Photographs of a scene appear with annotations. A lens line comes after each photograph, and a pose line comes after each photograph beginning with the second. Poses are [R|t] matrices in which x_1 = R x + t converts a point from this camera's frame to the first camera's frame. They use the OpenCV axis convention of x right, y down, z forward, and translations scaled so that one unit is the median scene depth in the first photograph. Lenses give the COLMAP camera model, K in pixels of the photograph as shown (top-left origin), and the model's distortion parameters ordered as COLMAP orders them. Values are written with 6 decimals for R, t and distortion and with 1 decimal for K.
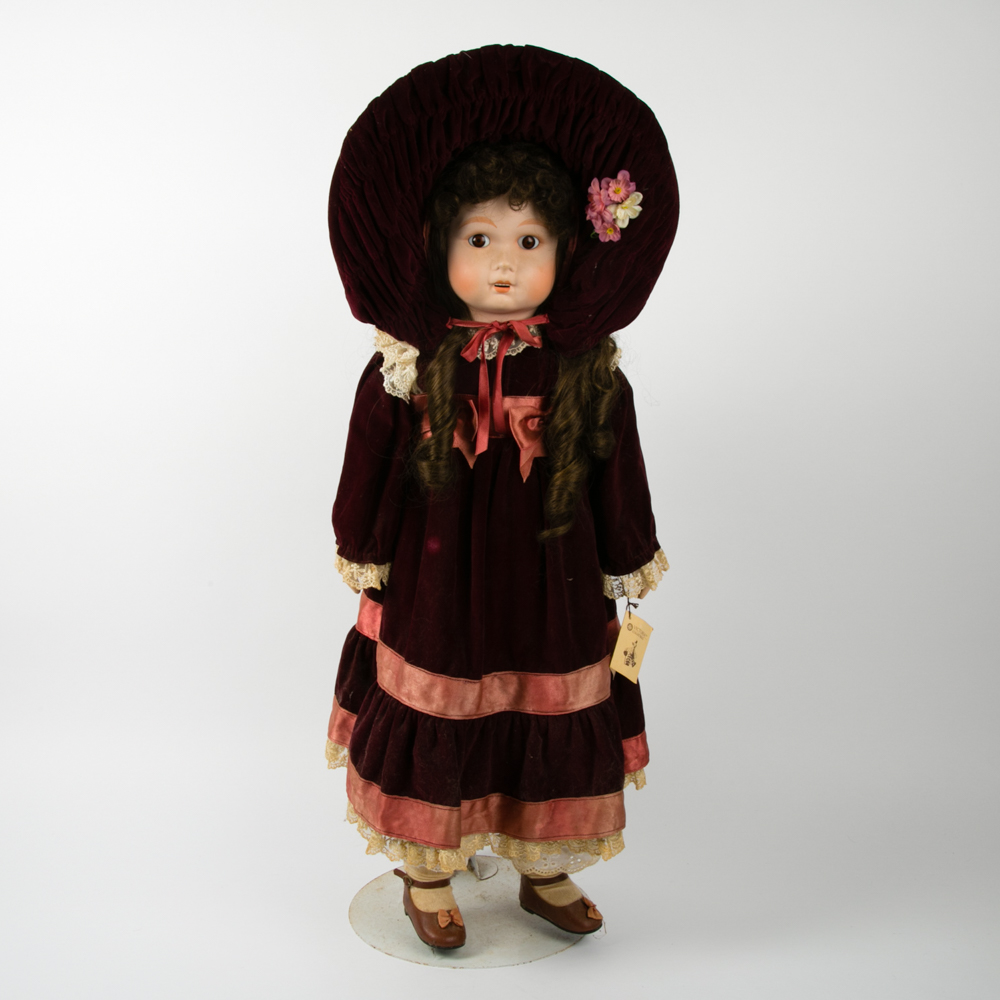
lens RADIAL K [[1572.0, 0, 499.9], [0, 1572.0, 519.5], [0, 0, 1]] dist [-0.006315, 0.105033]
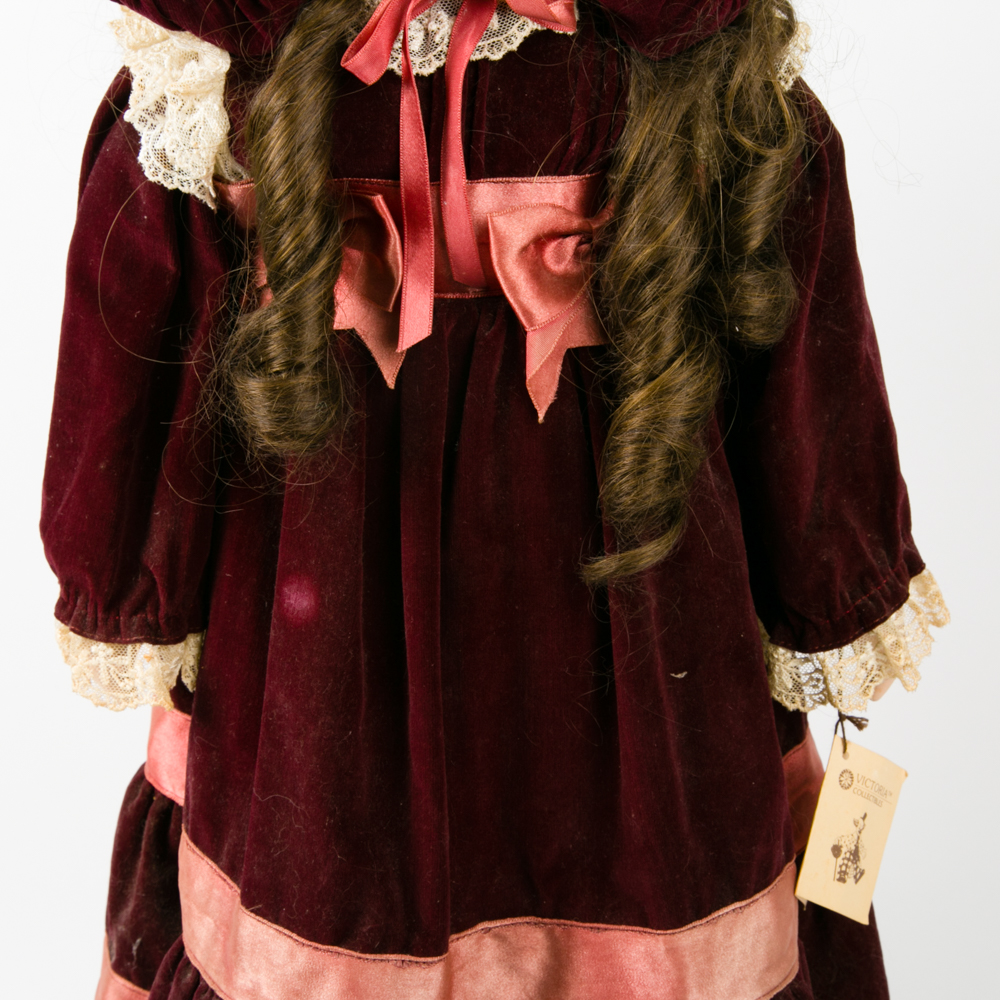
lens RADIAL K [[2222.1, 0, 474.6], [0, 2222.1, 500.1], [0, 0, 1]] dist [0.083768, 0.393693]
pose [[0.997568, -0.031340, -0.062251, 0.031598], [0.036827, 0.995347, 0.089042, -0.051798], [0.059171, -0.091118, 0.994081, 0.503965]]
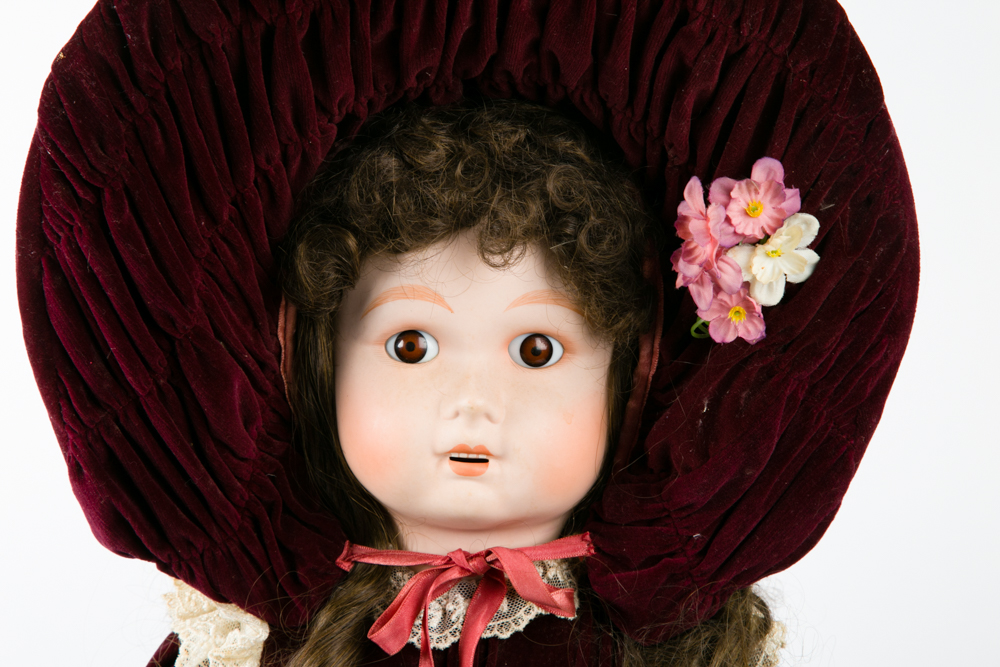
lens RADIAL K [[2629.5, 0, 500.0], [0, 2629.5, 333.5], [0, 0, 1]] dist [0.431357, 0.135698]
pose [[0.998161, -0.005662, -0.060360, 0.047982], [-0.008277, 0.973580, -0.228197, -0.027828], [0.060057, 0.228277, 0.971742, 0.342343]]
